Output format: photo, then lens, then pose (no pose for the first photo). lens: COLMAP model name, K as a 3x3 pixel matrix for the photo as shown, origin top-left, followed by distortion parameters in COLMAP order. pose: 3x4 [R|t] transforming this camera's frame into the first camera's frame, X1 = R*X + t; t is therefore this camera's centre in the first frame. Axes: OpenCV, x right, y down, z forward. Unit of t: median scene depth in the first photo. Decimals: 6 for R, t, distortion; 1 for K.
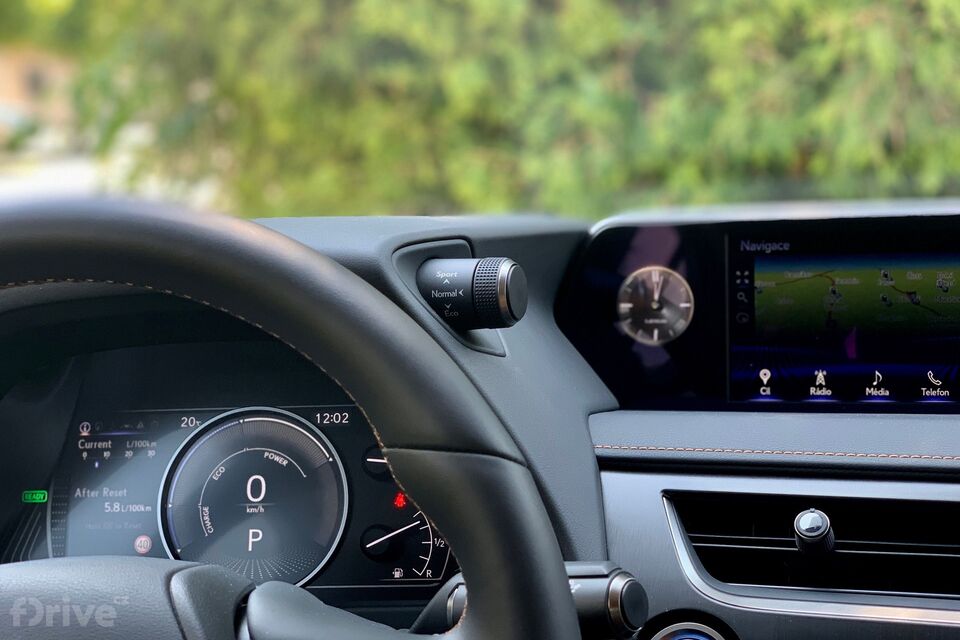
lens RADIAL K [[1374.6, 0, 480.0], [0, 1374.6, 320.0], [0, 0, 1]] dist [0.019128, 0.046654]
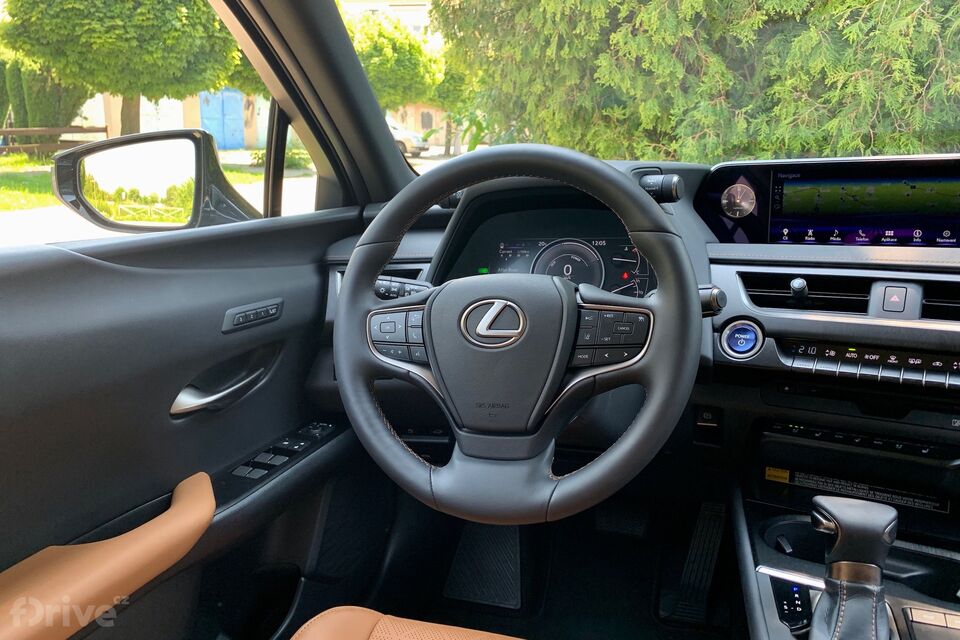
lens RADIAL K [[707.7, 0, 464.4], [0, 707.7, 312.5], [0, 0, 1]] dist [-0.040462, -0.001290]
pose [[0.968828, 0.048164, -0.243008, -0.026086], [-0.023920, 0.994522, 0.101751, 0.071323], [0.246578, -0.092767, 0.964673, -0.306938]]
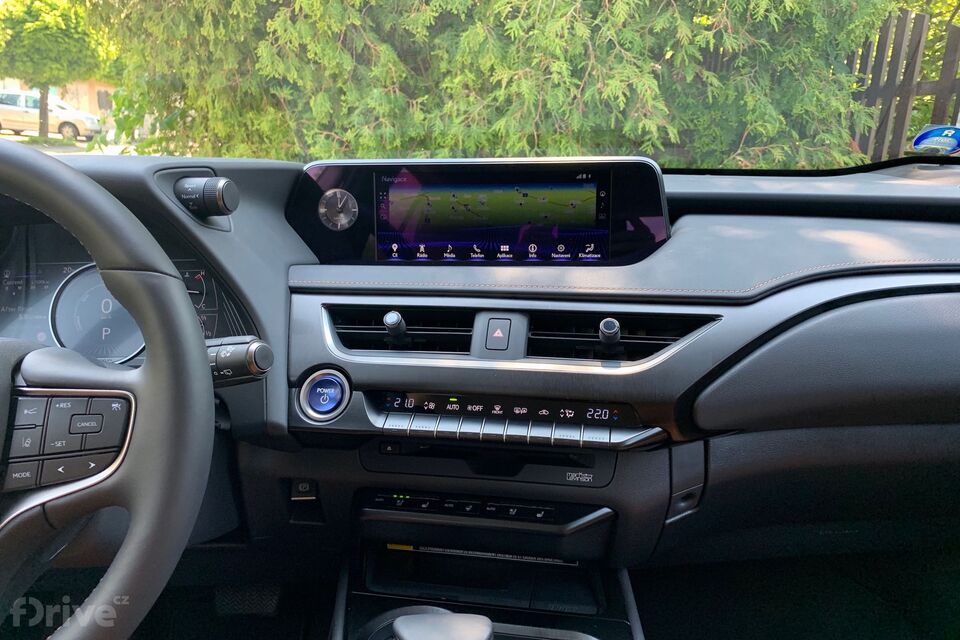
lens RADIAL K [[695.3, 0, 480.0], [0, 695.3, 320.0], [0, 0, 1]] dist [0.050406, -0.104724]
pose [[0.987320, -0.010777, 0.158378, 0.174248], [-0.008100, 0.992973, 0.118061, 0.026370], [-0.158538, -0.117847, 0.980295, 0.006415]]
